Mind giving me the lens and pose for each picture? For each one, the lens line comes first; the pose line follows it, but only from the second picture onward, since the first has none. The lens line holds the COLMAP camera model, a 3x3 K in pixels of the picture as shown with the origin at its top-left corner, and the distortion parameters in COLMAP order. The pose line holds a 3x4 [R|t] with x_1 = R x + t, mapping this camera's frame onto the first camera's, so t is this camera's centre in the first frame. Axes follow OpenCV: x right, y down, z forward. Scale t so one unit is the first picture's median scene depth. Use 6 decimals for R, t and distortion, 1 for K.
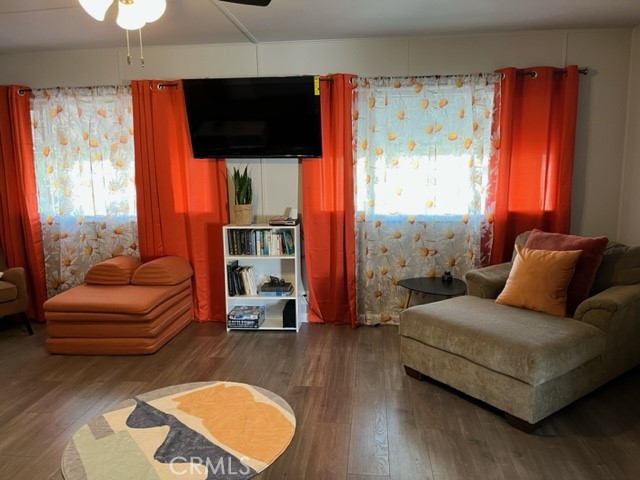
lens RADIAL K [[485.5, 0, 319.3], [0, 485.5, 241.3], [0, 0, 1]] dist [0.078058, -0.108818]
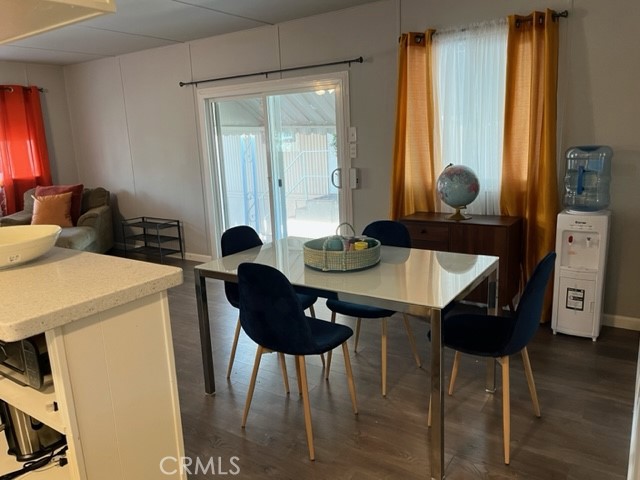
lens RADIAL K [[485.5, 0, 319.3], [0, 485.5, 241.3], [0, 0, 1]] dist [0.078058, -0.108818]
pose [[0.470828, -0.181315, 0.863392, -0.100095], [0.163089, 0.979674, 0.116798, 0.020468], [-0.867019, 0.085818, 0.490829, -0.106583]]
